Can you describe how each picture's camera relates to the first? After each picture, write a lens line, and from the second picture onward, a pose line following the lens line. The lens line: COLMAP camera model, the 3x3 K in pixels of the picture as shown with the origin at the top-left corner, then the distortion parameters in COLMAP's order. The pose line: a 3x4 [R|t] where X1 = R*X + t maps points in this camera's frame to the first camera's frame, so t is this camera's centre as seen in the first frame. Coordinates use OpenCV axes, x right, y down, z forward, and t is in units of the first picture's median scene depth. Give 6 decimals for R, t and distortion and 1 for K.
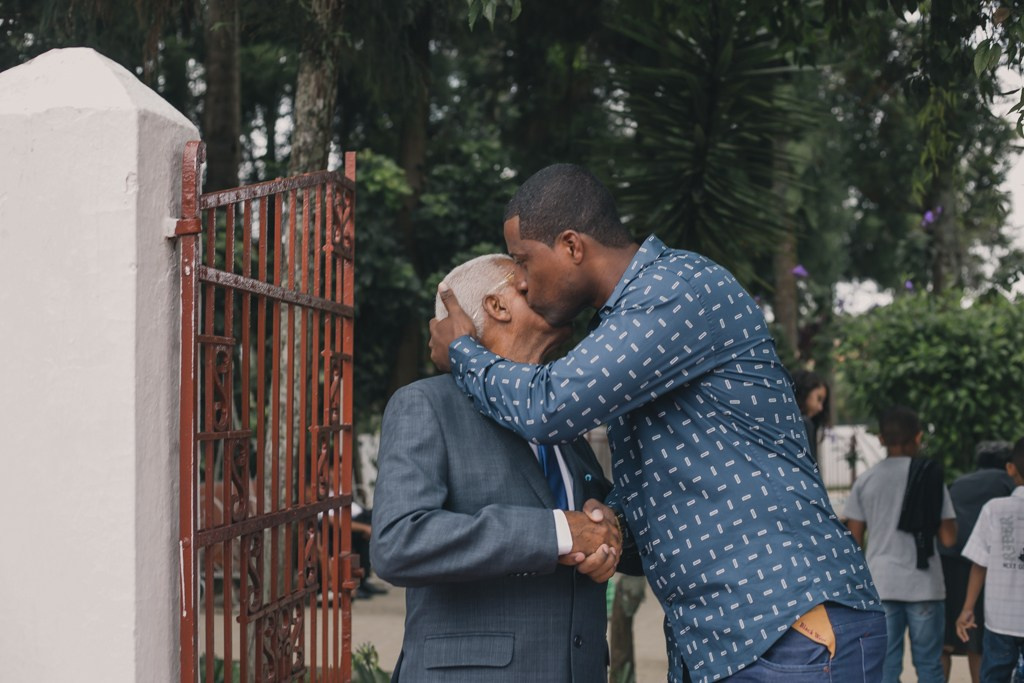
lens RADIAL K [[1520.2, 0, 545.7], [0, 1520.2, 319.6], [0, 0, 1]] dist [-0.256619, 1.376555]
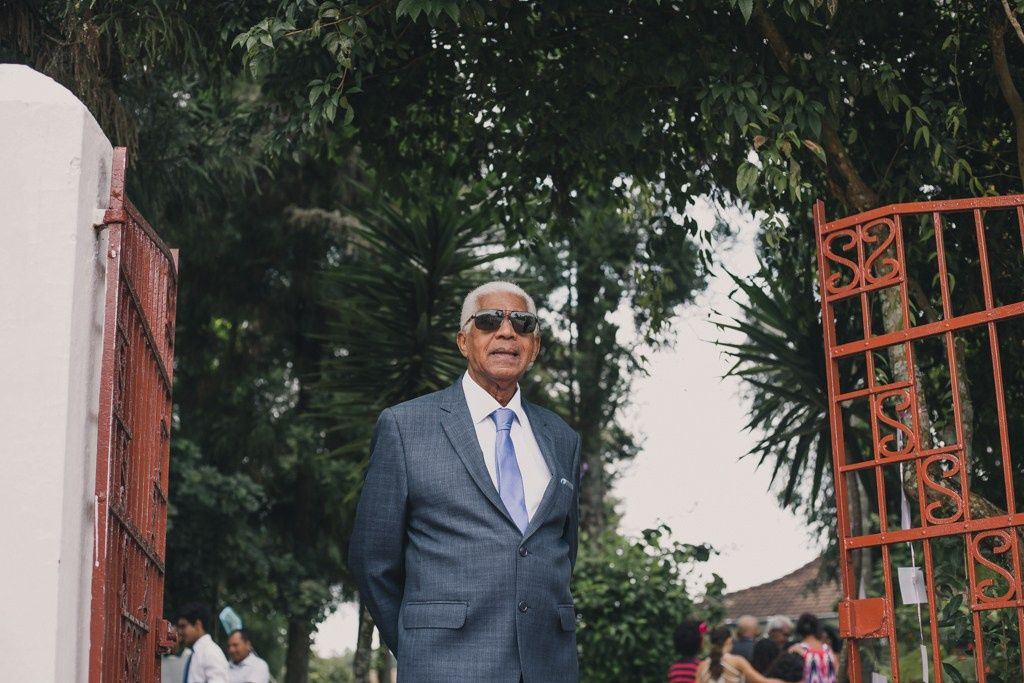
lens RADIAL K [[1510.0, 0, 511.3], [0, 1510.0, 330.5], [0, 0, 1]] dist [-0.101901, -0.093281]
pose [[0.971184, 0.045112, 0.234022, -0.104277], [0.005864, 0.977102, -0.212691, 0.129138], [-0.238258, 0.207935, 0.948681, -0.051816]]
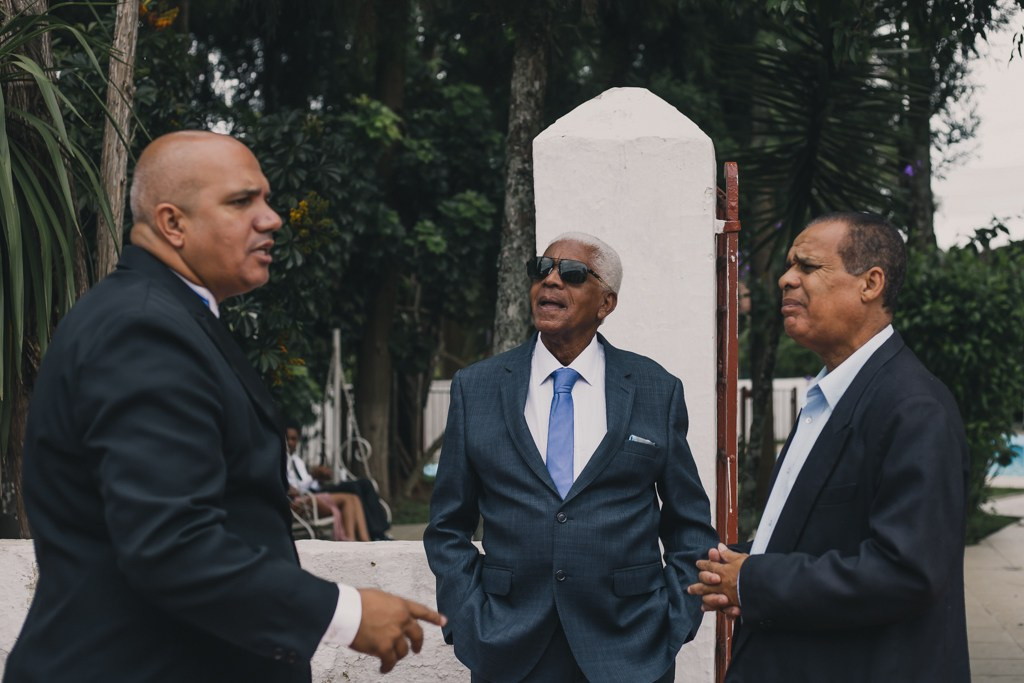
lens RADIAL K [[1711.7, 0, 514.6], [0, 1711.7, 305.4], [0, 0, 1]] dist [-0.039703, -0.926723]
pose [[0.994270, 0.008018, 0.106600, -0.297777], [-0.010983, 0.999568, 0.027259, -0.015143], [-0.106335, -0.028273, 0.993928, -0.254132]]
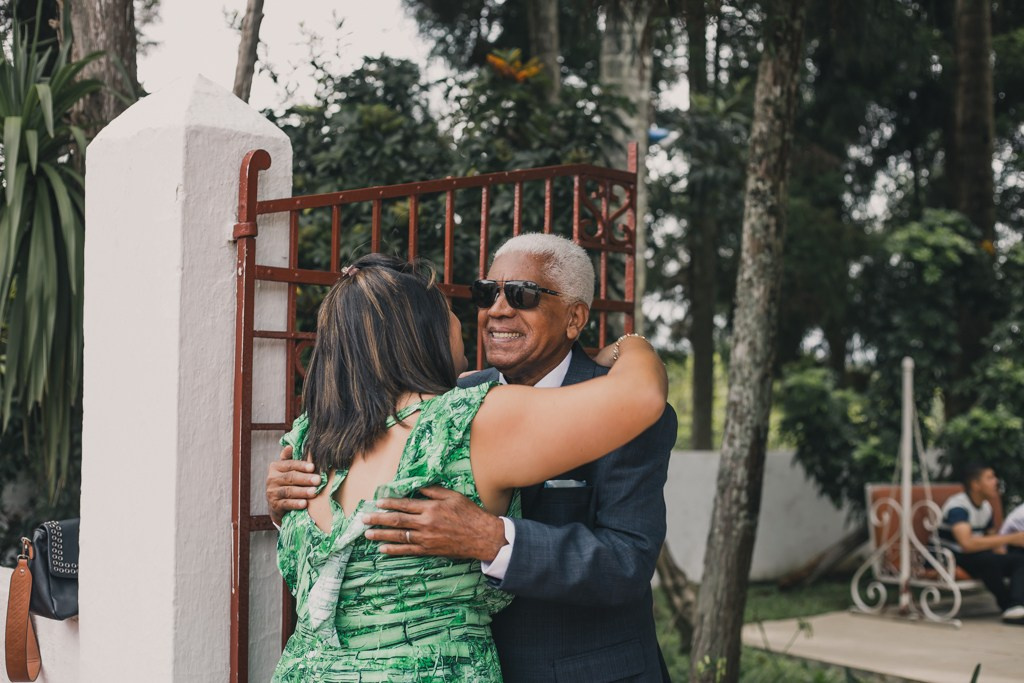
lens RADIAL K [[1510.0, 0, 511.3], [0, 1510.0, 330.5], [0, 0, 1]] dist [-0.101901, -0.093281]
pose [[0.811058, -0.005559, -0.584939, 0.270981], [0.010406, 0.999934, 0.004926, 0.003084], [0.584873, -0.010083, 0.811062, 0.122339]]
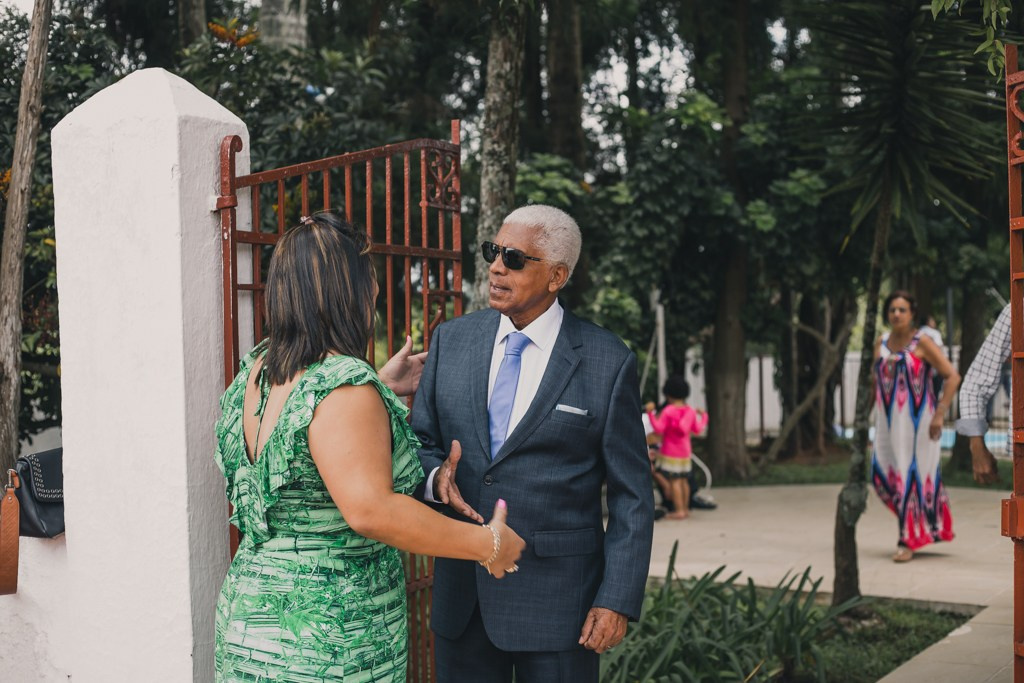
lens RADIAL K [[1510.0, 0, 511.3], [0, 1510.0, 330.5], [0, 0, 1]] dist [-0.101901, -0.093281]
pose [[0.950455, -0.016767, -0.310409, 0.199444], [0.035052, 0.997957, 0.053422, -0.005861], [0.308880, -0.061655, 0.949101, -0.081995]]
